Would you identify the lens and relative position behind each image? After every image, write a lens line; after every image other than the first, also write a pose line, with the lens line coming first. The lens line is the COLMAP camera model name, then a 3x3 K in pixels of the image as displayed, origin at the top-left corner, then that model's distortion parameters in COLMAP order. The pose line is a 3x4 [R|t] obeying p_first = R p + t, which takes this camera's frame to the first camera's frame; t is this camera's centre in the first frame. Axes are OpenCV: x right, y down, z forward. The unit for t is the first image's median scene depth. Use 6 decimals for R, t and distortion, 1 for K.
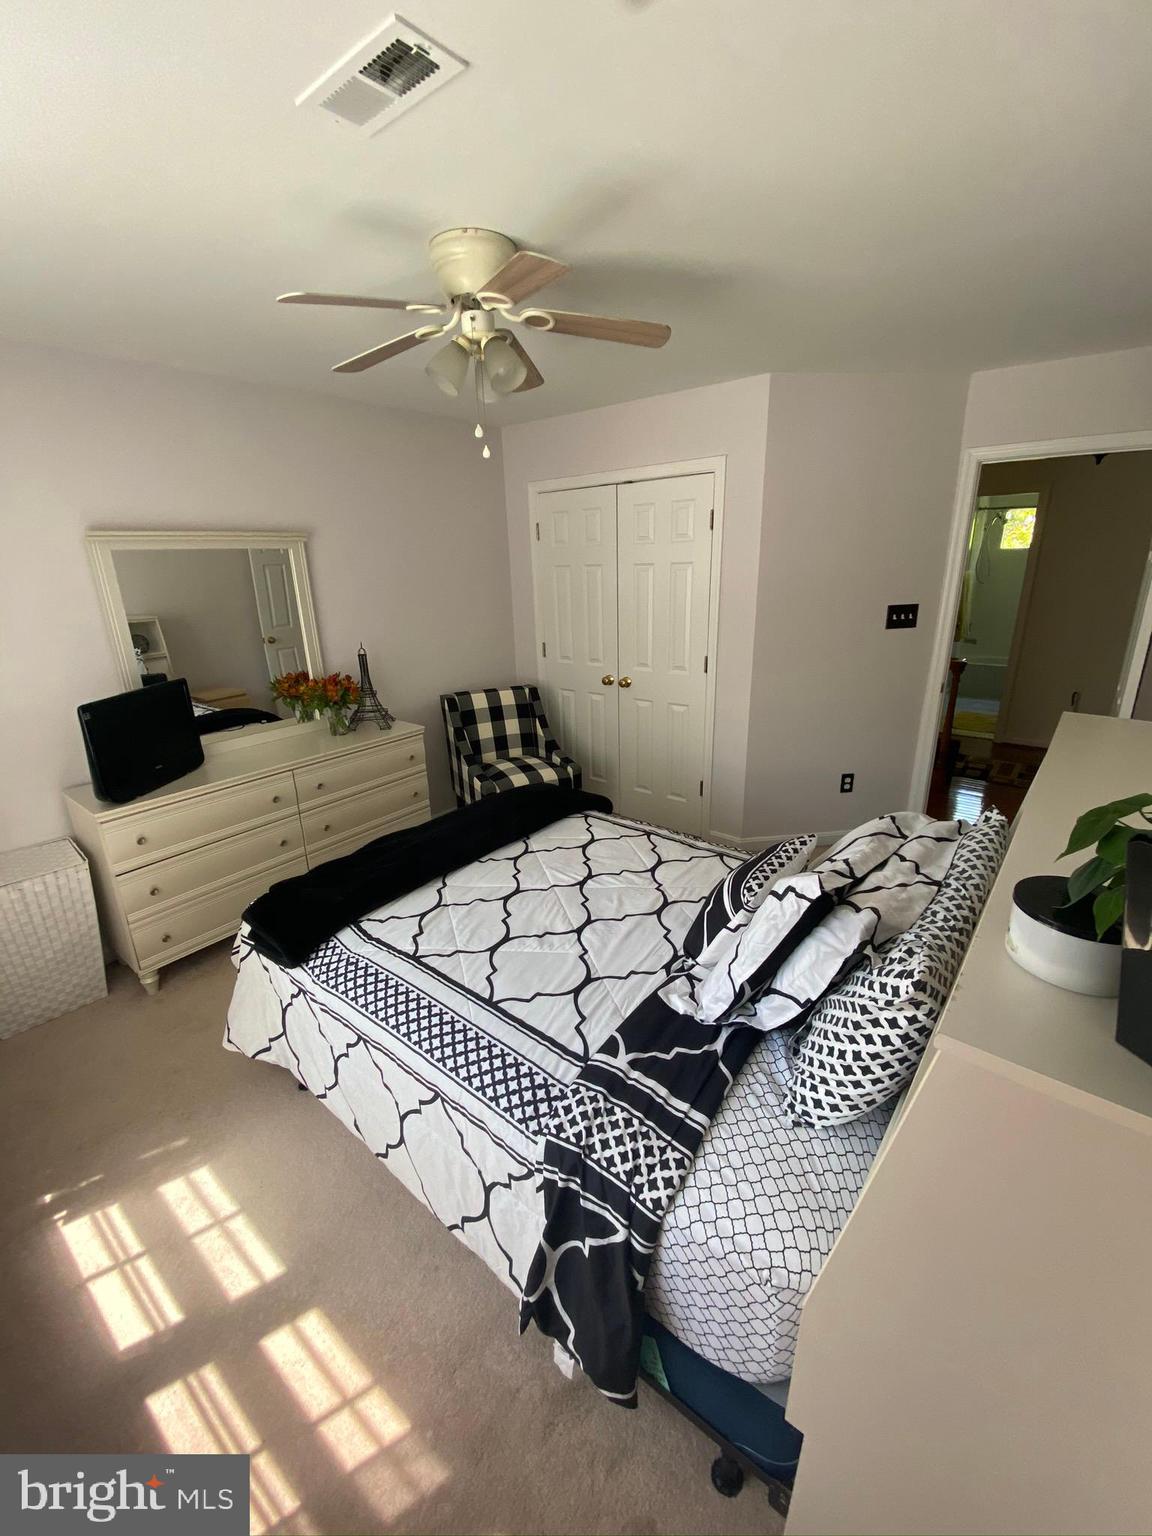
lens RADIAL K [[629.8, 0, 572.4], [0, 629.8, 764.6], [0, 0, 1]] dist [0.008367, -0.015940]
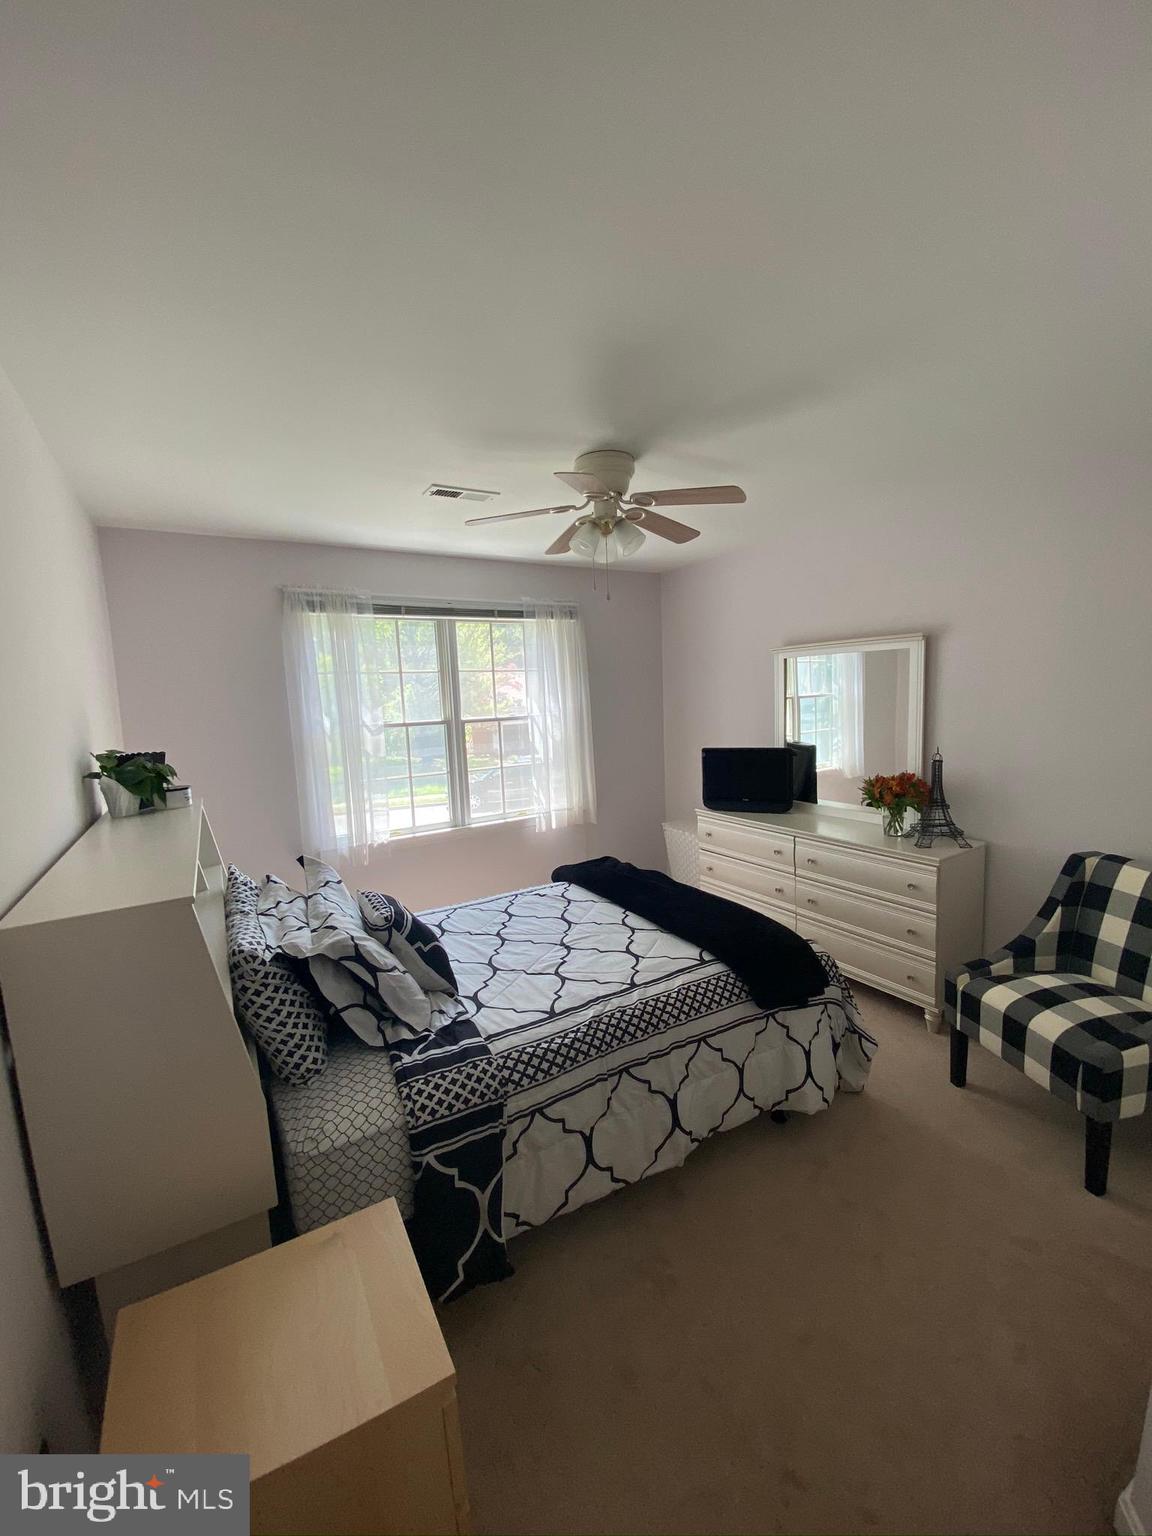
lens RADIAL K [[629.8, 0, 572.4], [0, 629.8, 764.6], [0, 0, 1]] dist [0.008367, -0.015940]
pose [[-0.345940, 0.166658, -0.923336, 0.872438], [-0.244334, 0.934142, 0.260152, -0.364475], [0.905884, 0.315599, -0.282437, 1.050811]]
